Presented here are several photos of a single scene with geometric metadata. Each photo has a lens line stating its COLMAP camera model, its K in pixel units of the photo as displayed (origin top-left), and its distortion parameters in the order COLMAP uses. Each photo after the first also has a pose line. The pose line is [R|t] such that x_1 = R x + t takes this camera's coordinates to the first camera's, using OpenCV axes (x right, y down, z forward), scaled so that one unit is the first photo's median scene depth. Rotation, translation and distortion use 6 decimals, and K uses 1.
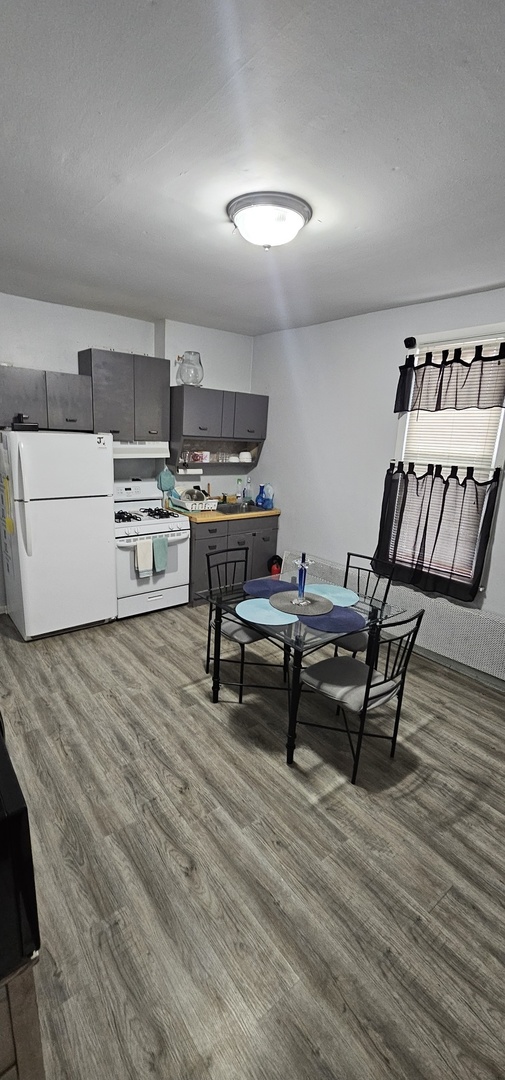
lens RADIAL K [[443.8, 0, 244.4], [0, 443.8, 542.3], [0, 0, 1]] dist [0.001447, -0.002331]
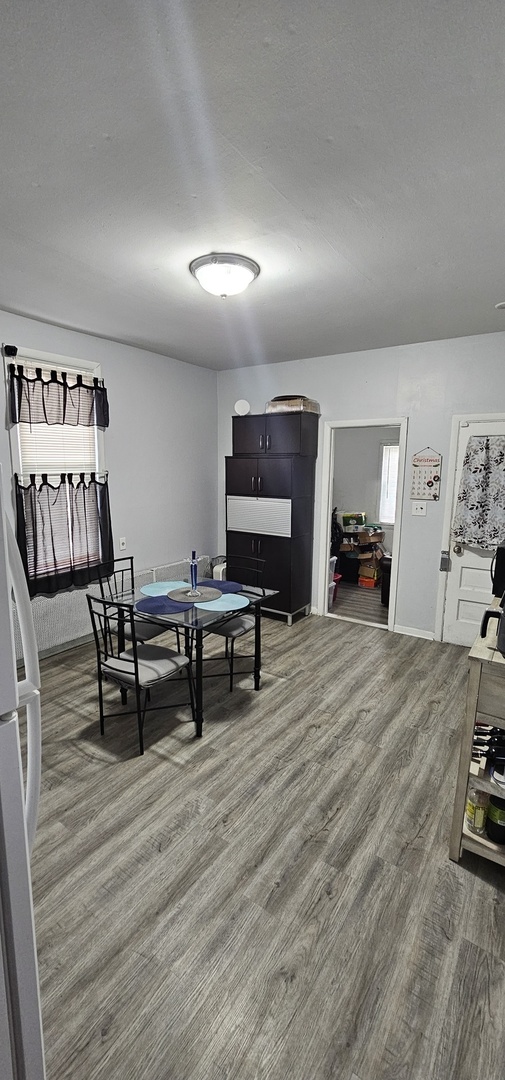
lens RADIAL K [[443.8, 0, 243.4], [0, 443.8, 539.2], [0, 0, 1]] dist [0.001447, -0.002331]
pose [[-0.287409, -0.212395, 0.933962, -0.985008], [0.212994, 0.936515, 0.278520, -0.302038], [-0.933825, 0.278978, -0.223924, 1.129001]]
